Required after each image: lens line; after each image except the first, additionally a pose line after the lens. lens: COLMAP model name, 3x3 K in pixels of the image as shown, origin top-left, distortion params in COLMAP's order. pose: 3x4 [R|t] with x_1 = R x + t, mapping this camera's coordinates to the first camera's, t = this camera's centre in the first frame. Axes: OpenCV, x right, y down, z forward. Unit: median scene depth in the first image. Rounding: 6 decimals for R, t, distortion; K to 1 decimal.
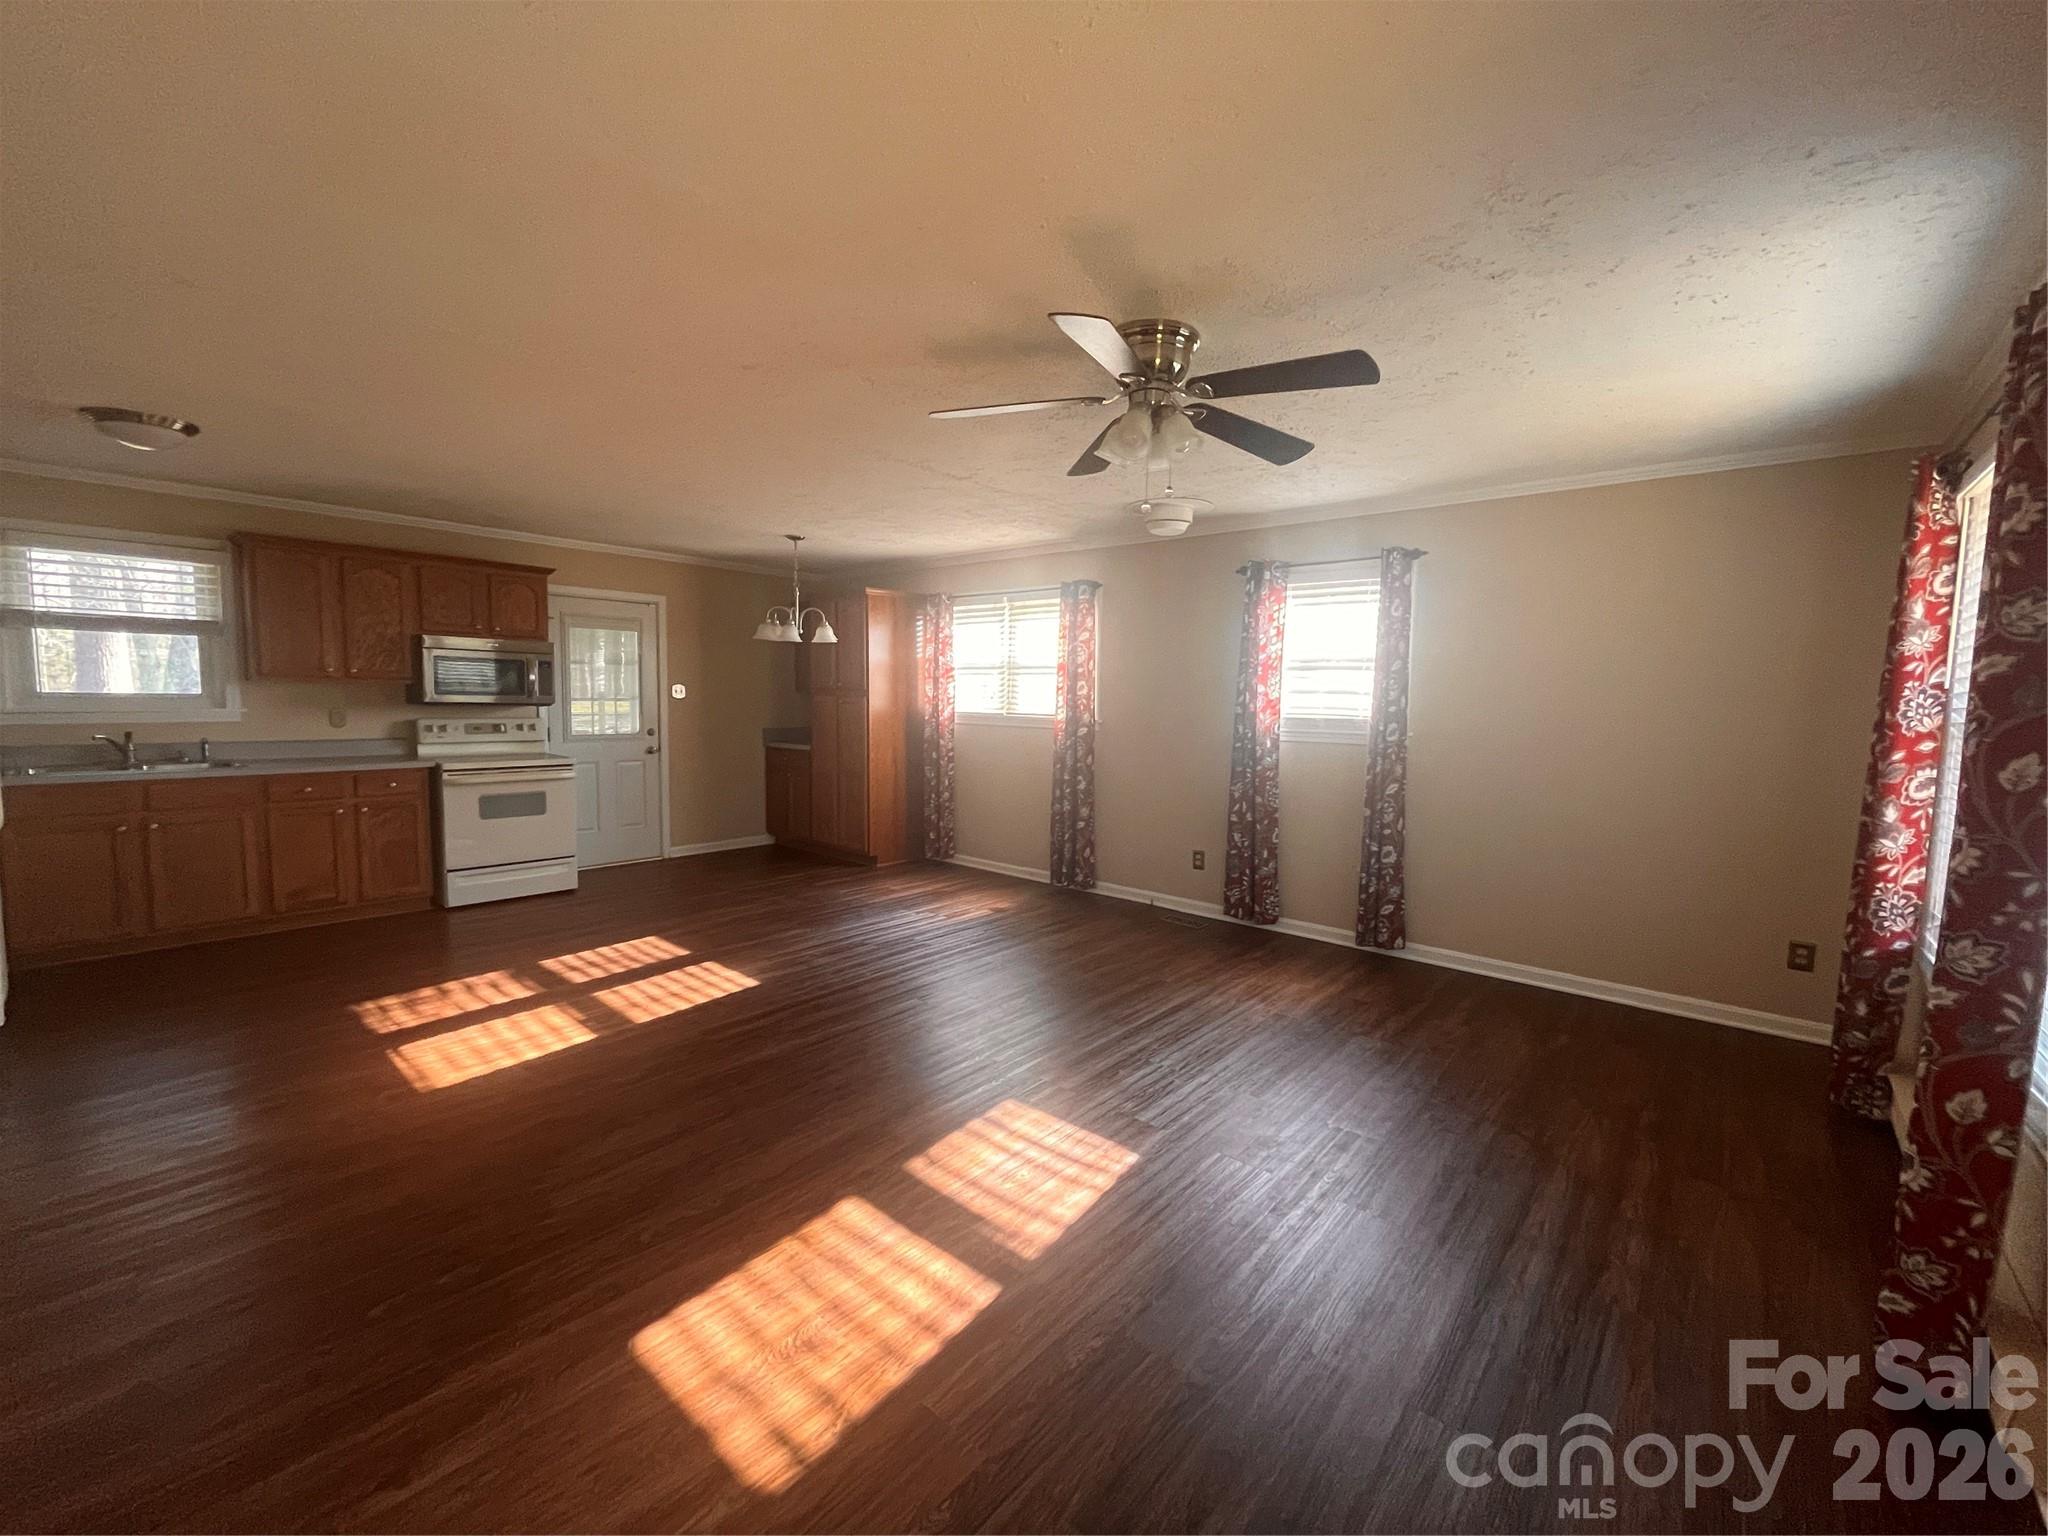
lens RADIAL K [[834.7, 0, 1026.3], [0, 834.7, 763.8], [0, 0, 1]] dist [-0.002638, 0.000119]
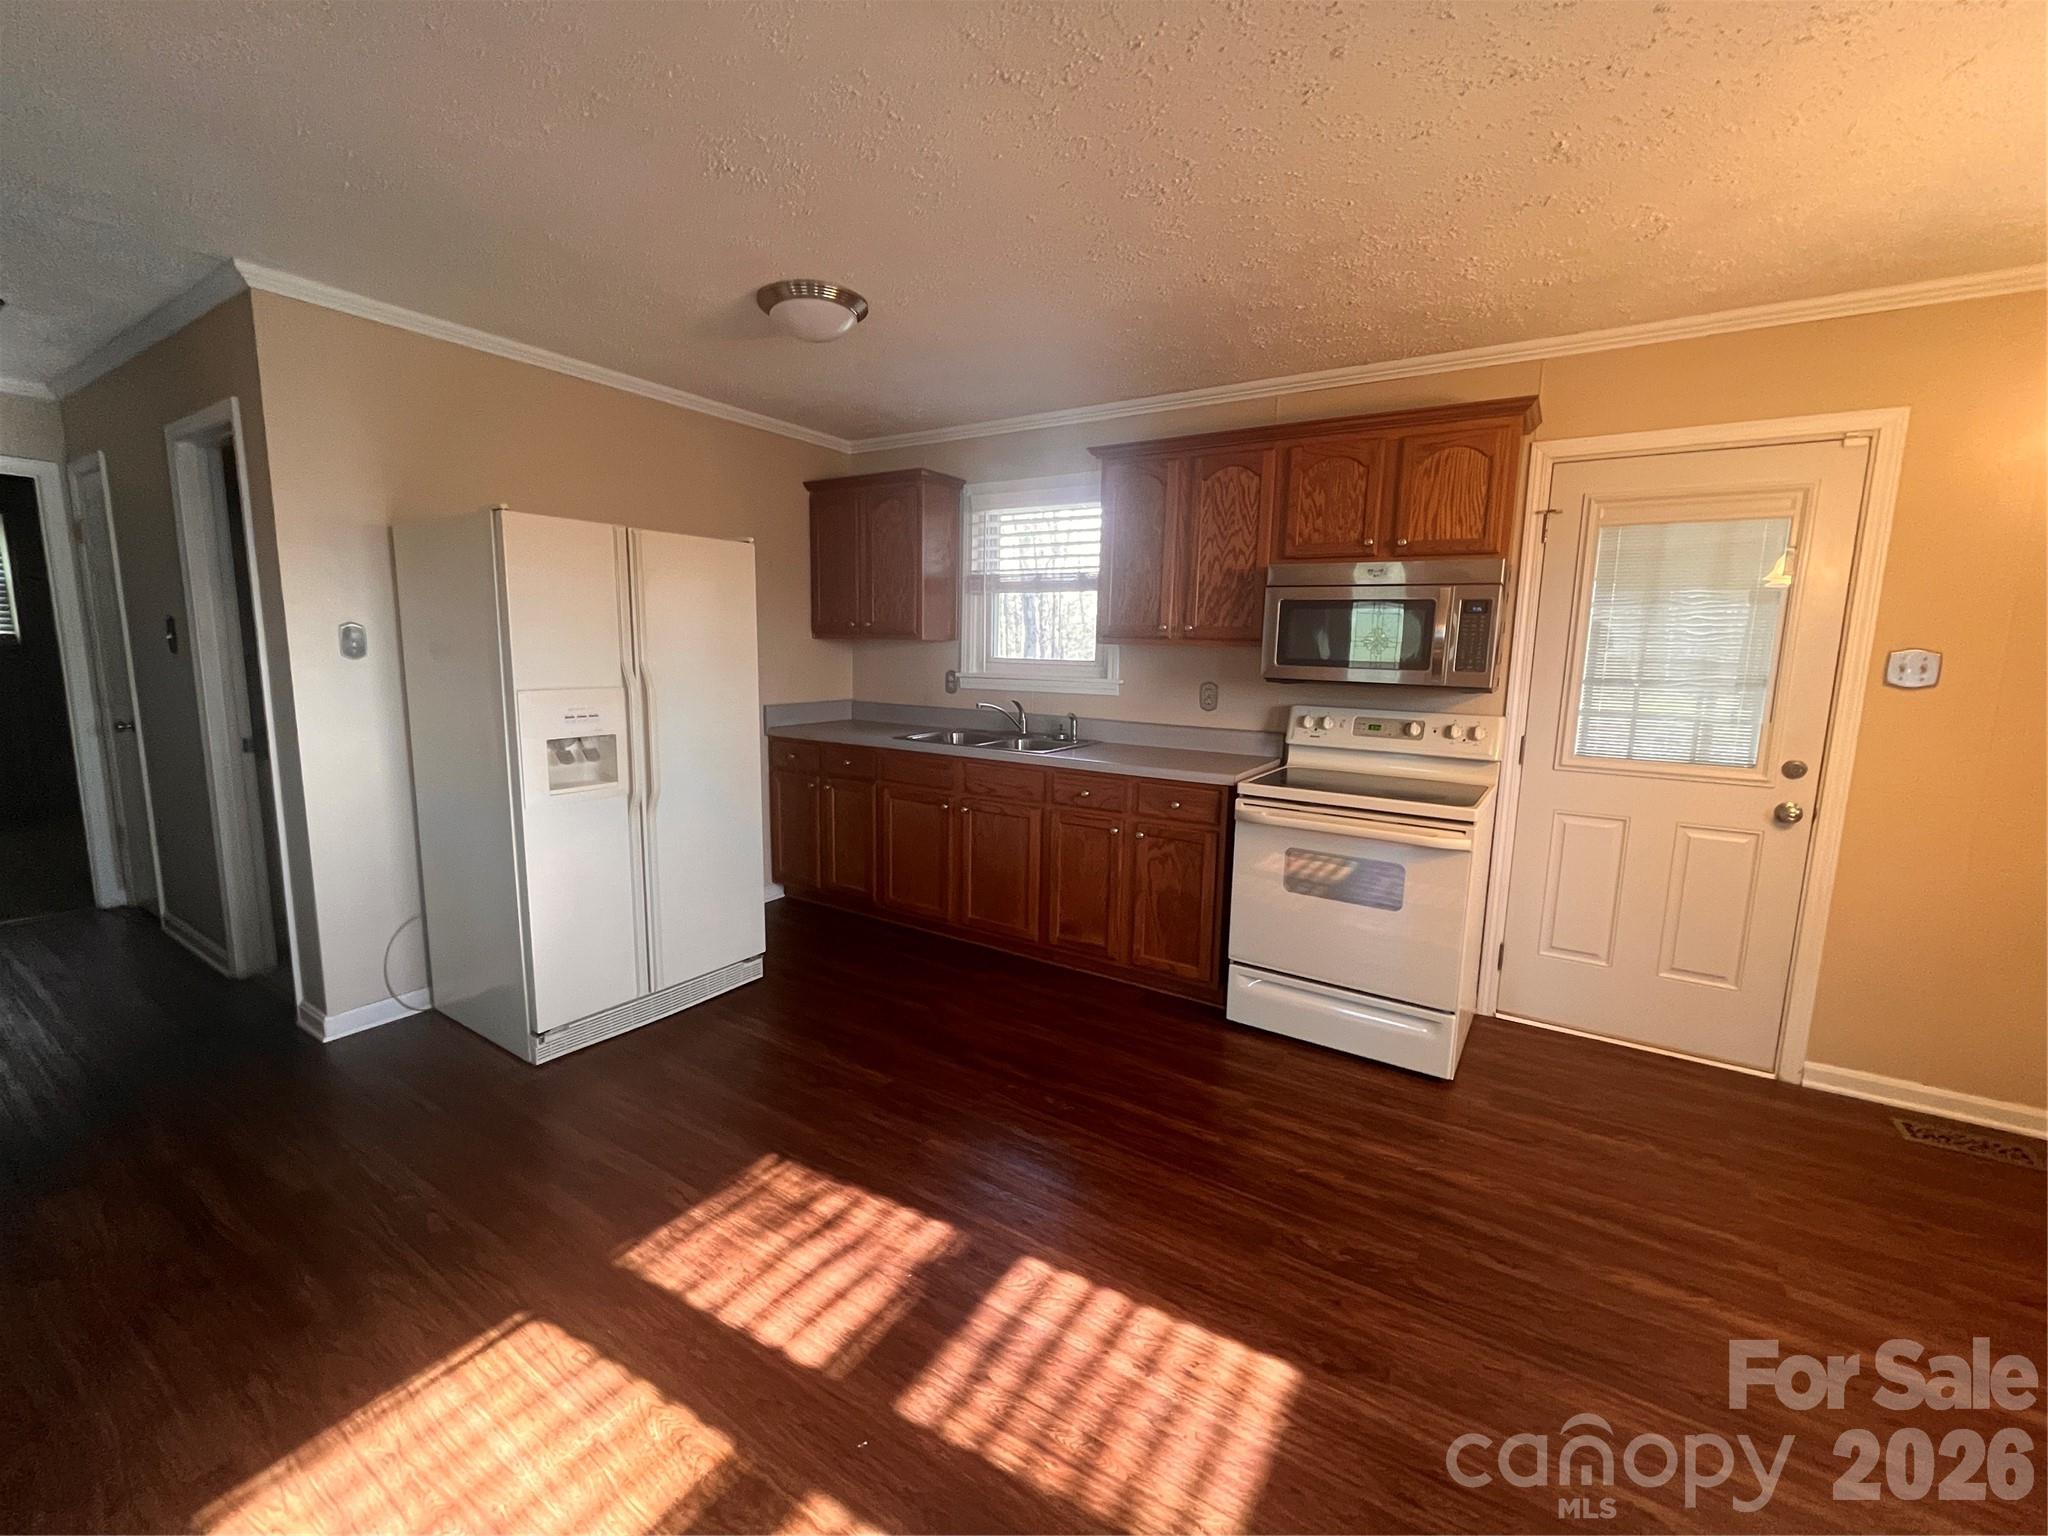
lens RADIAL K [[834.7, 0, 1030.1], [0, 834.7, 764.9], [0, 0, 1]] dist [-0.002638, 0.000119]
pose [[0.146540, 0.124649, -0.981320, -0.161492], [-0.101327, 0.988702, 0.110455, -0.068823], [0.984002, 0.083248, 0.157515, 0.835020]]
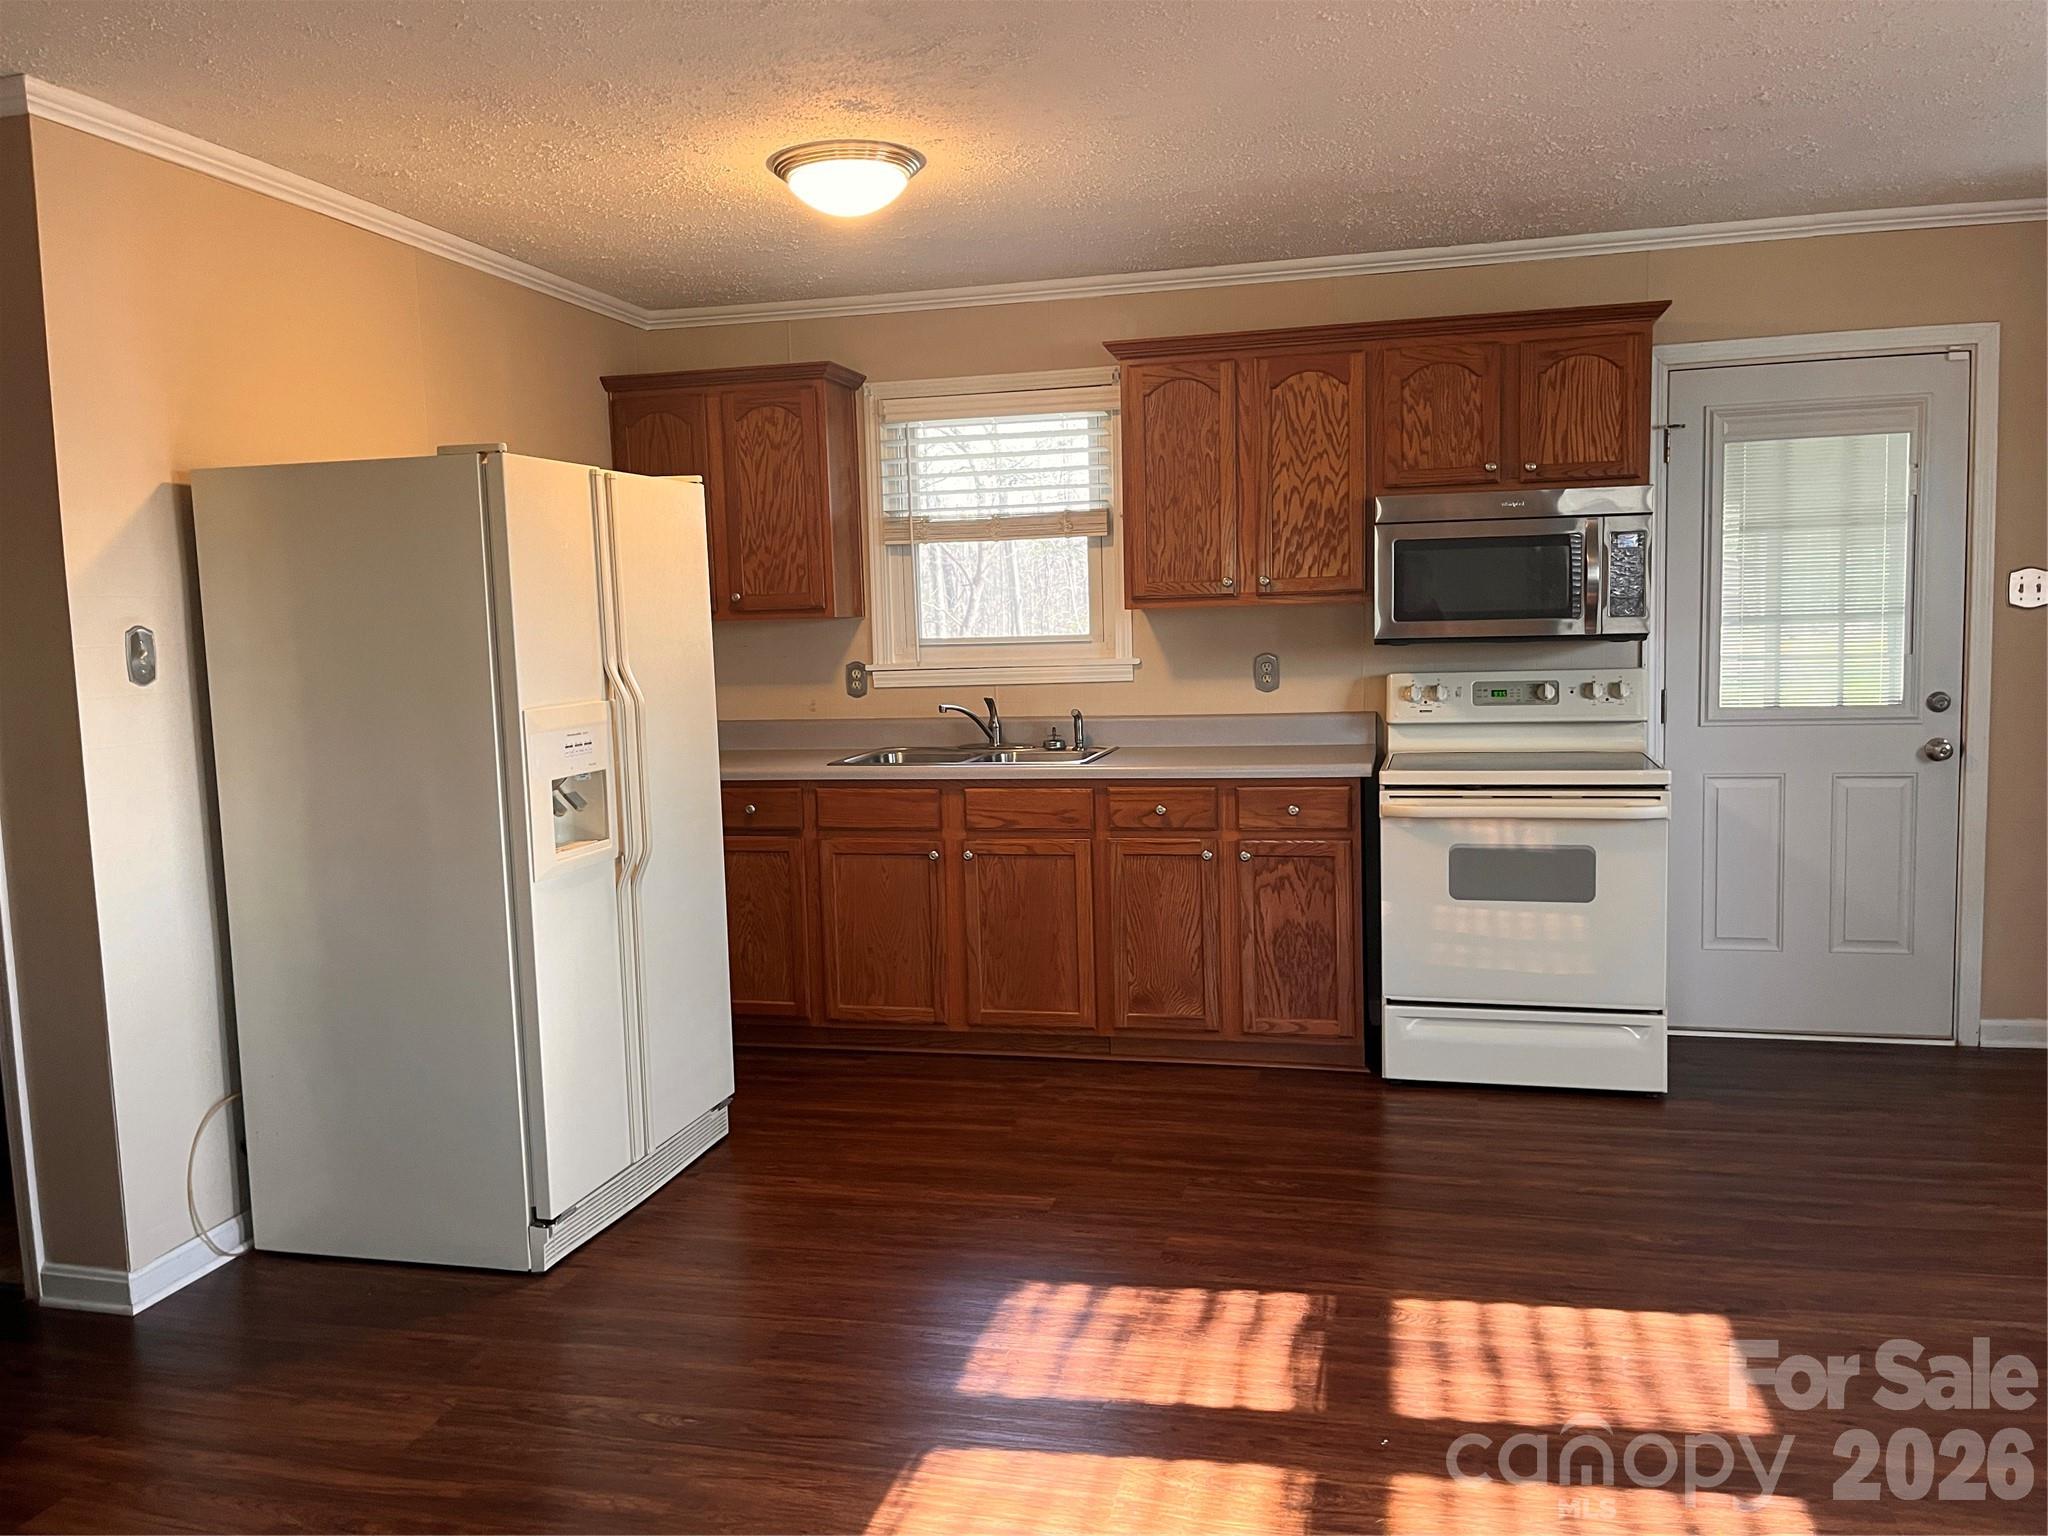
lens RADIAL K [[1552.3, 0, 1022.9], [0, 1552.3, 773.4], [0, 0, 1]] dist [0.070439, -0.090611]
pose [[0.457801, 0.056656, -0.887248, -0.021188], [-0.035726, 0.998334, 0.045316, -0.034385], [0.888337, 0.010952, 0.459062, 0.462274]]
